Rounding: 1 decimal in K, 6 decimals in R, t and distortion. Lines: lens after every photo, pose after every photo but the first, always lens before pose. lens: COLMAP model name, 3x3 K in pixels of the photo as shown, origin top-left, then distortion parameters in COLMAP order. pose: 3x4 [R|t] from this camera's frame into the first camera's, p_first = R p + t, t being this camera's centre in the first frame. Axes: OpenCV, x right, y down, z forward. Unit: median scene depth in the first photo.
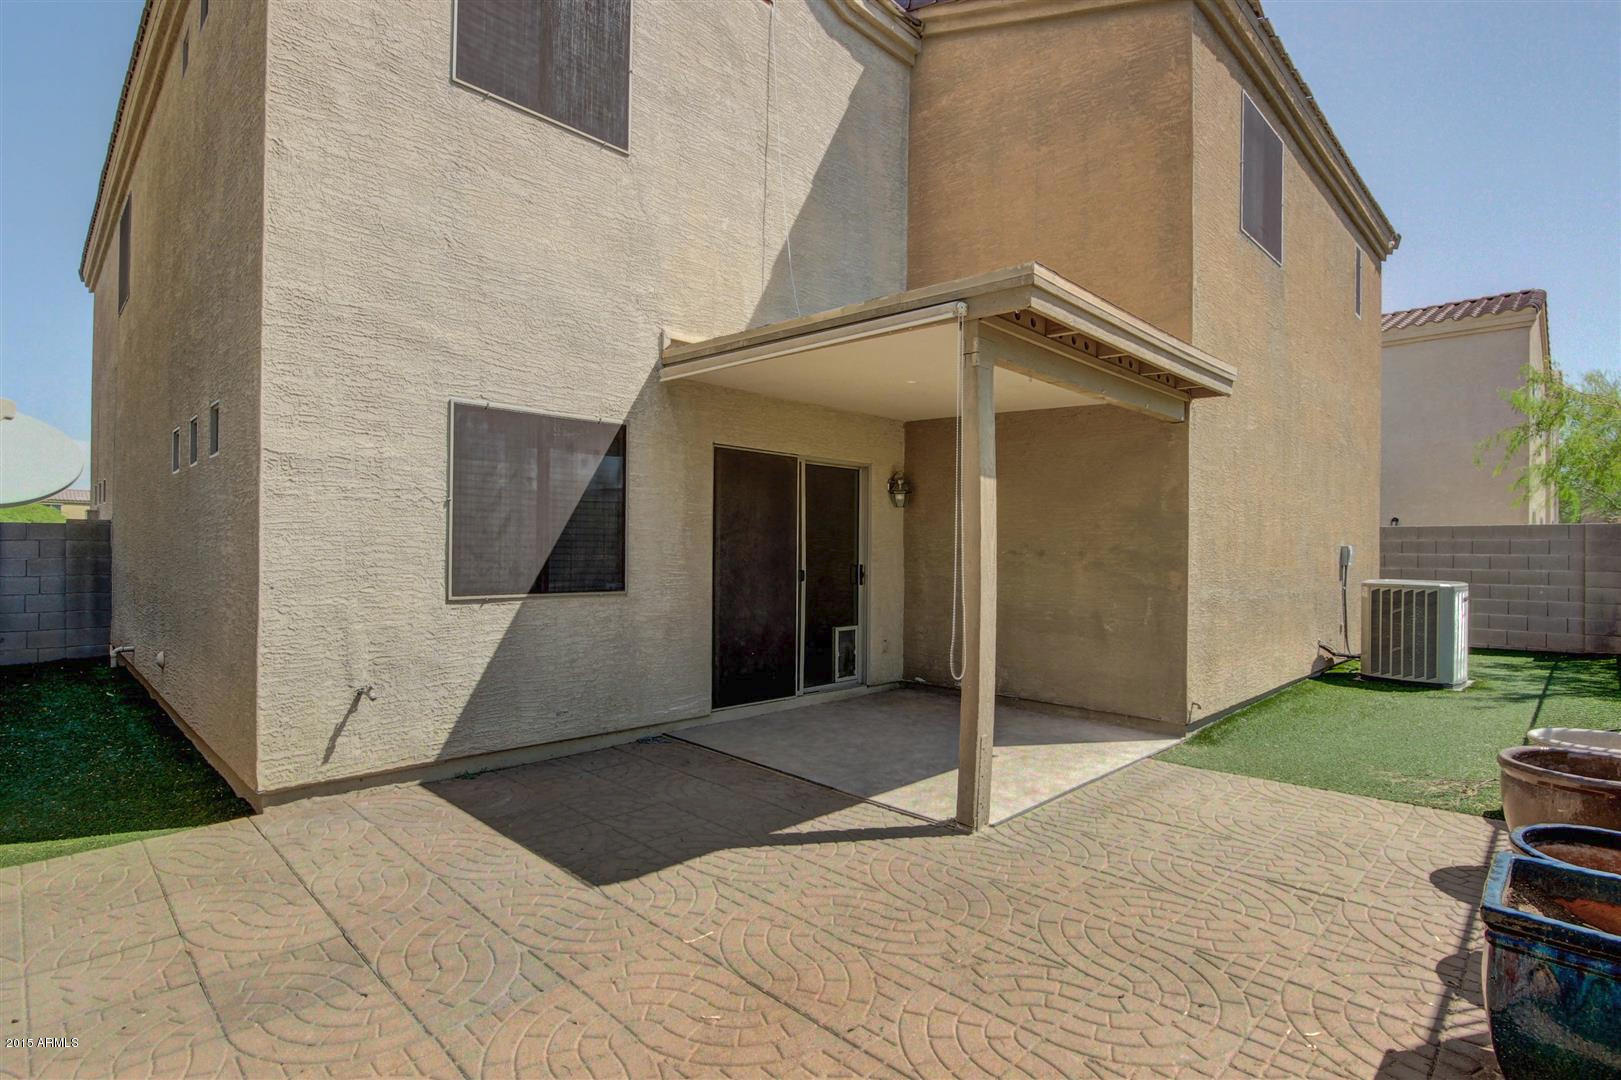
lens RADIAL K [[759.8, 0, 805.0], [0, 759.8, 544.5], [0, 0, 1]] dist [0.015427, 0.000292]
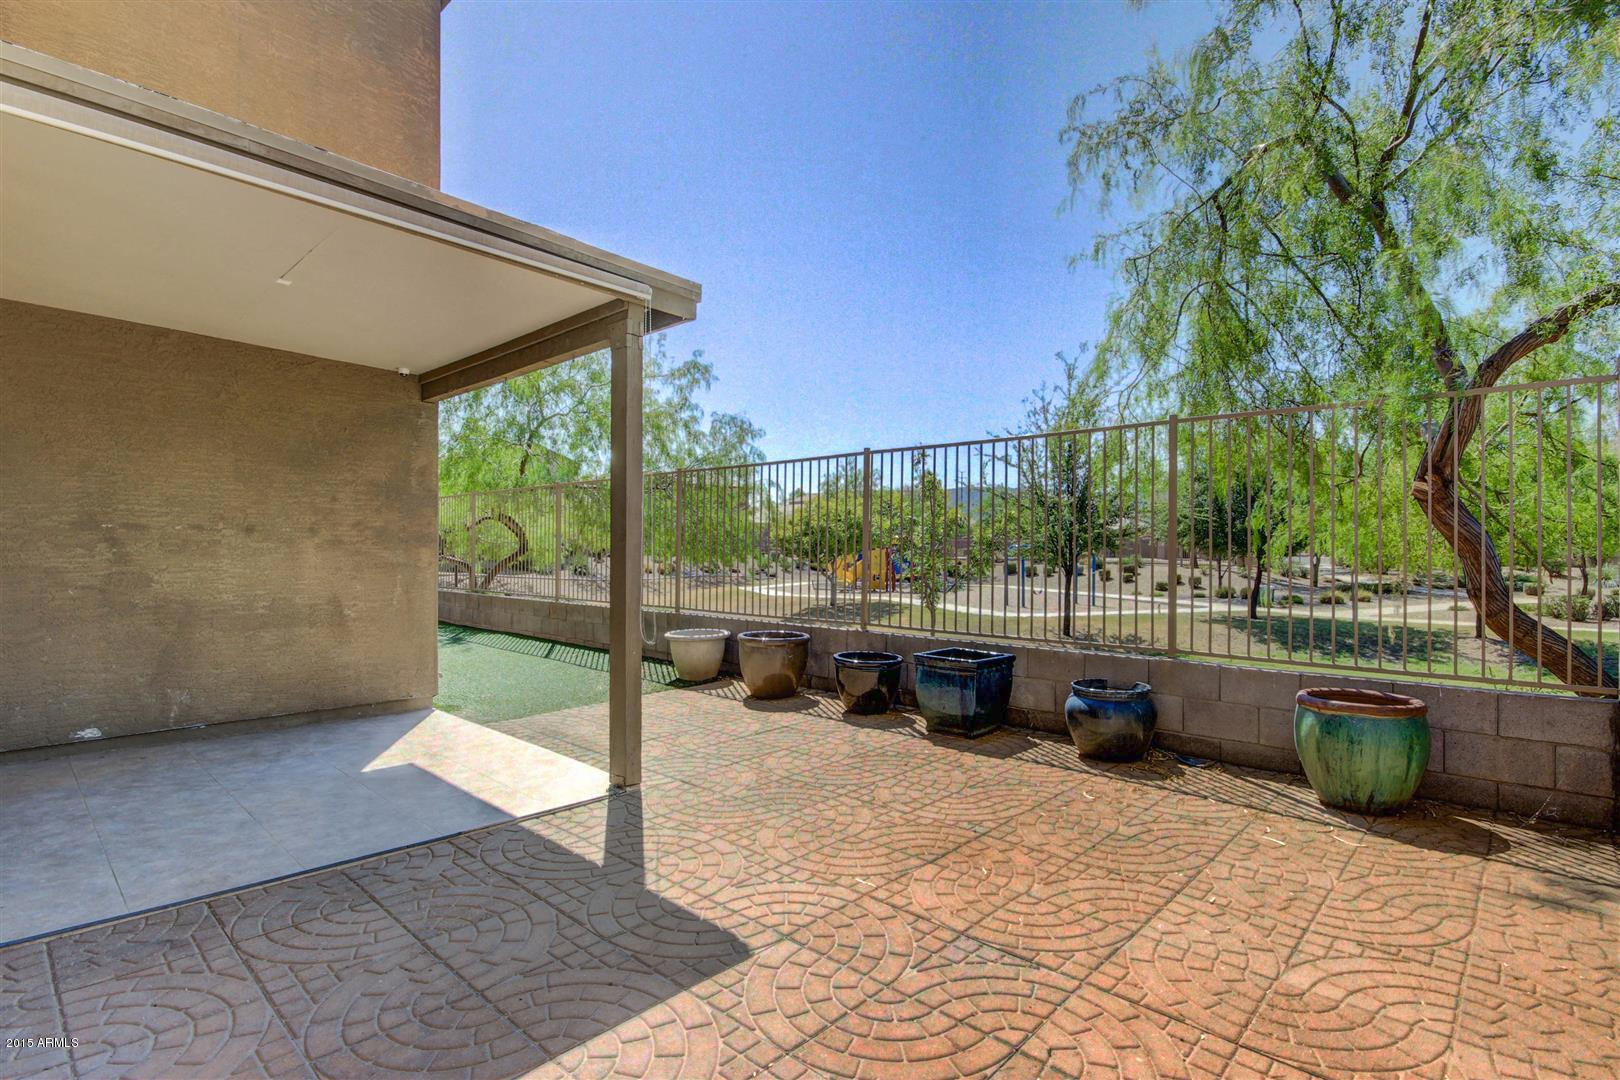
lens RADIAL K [[759.3, 0, 804.4], [0, 759.3, 543.0], [0, 0, 1]] dist [0.015427, 0.000292]
pose [[0.010536, -0.005388, 0.999930, -0.502103], [-0.013465, 0.999894, 0.005530, 0.014978], [-0.999854, -0.013522, 0.010462, 0.455074]]
